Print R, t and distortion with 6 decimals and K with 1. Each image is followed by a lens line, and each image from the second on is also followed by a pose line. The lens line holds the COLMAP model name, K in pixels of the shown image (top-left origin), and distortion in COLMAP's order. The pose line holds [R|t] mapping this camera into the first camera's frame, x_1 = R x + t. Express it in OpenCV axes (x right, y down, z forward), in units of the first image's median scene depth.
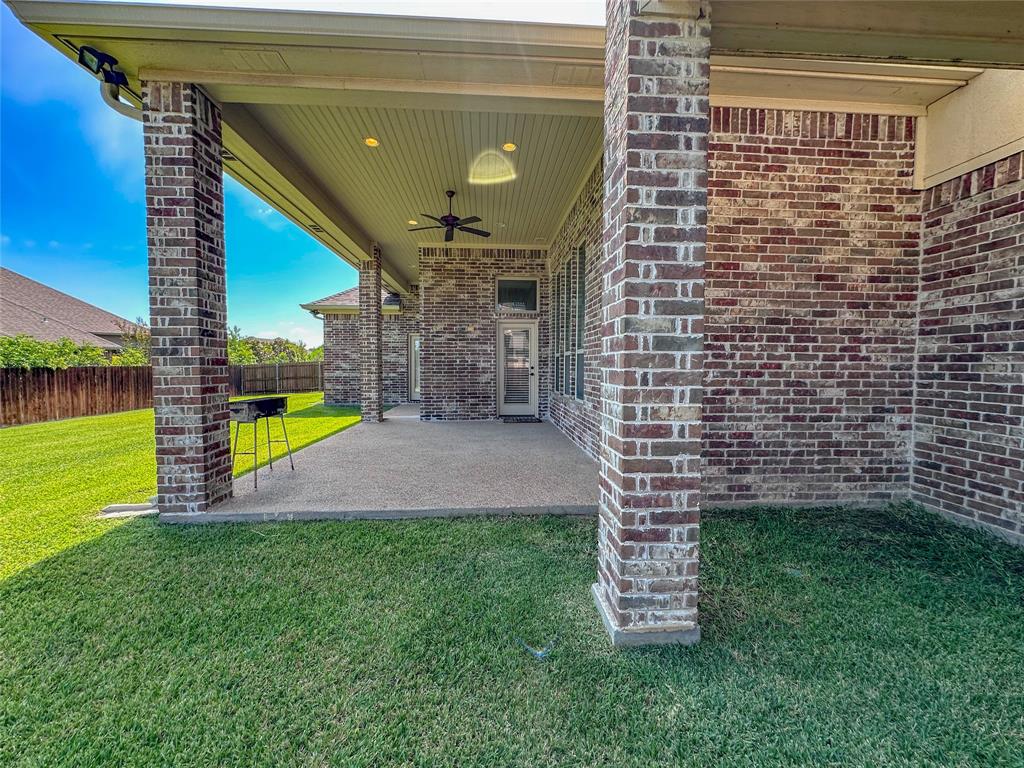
lens RADIAL K [[412.3, 0, 512.1], [0, 412.3, 384.0], [0, 0, 1]] dist [0.000345, 0.000046]
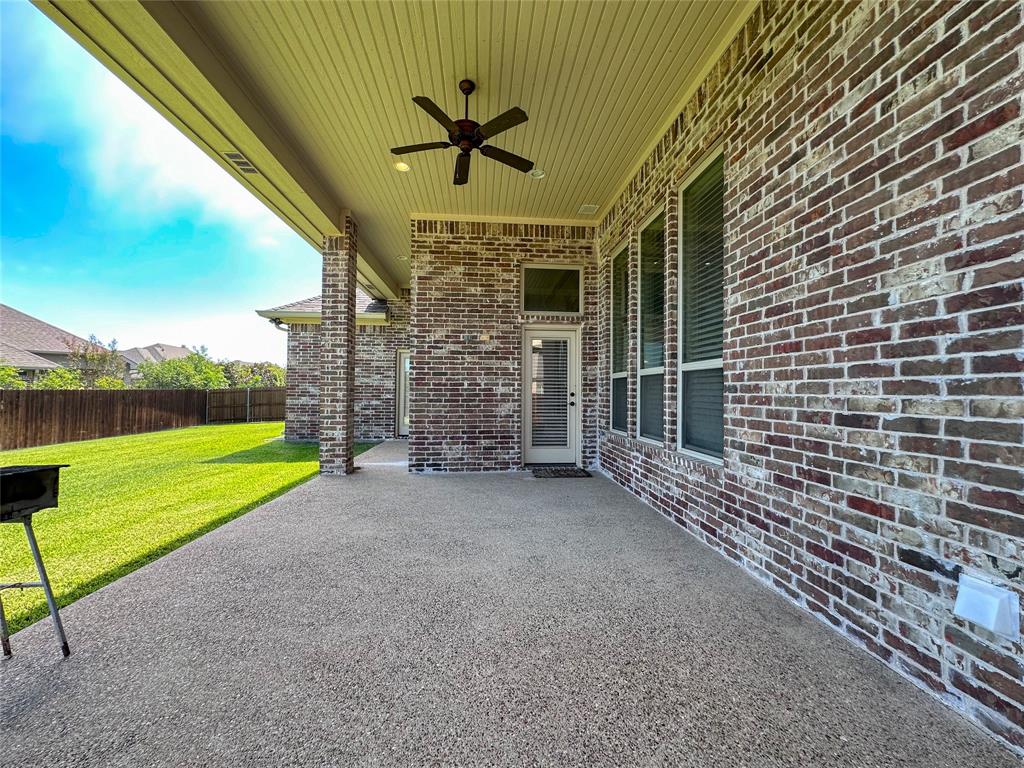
lens RADIAL K [[412.3, 0, 511.6], [0, 412.3, 384.8], [0, 0, 1]] dist [0.000345, 0.000046]
pose [[0.999867, 0.006232, 0.015100, -0.065408], [-0.005281, 0.998049, -0.062217, -0.012330], [-0.015458, 0.062129, 0.997948, 0.317517]]
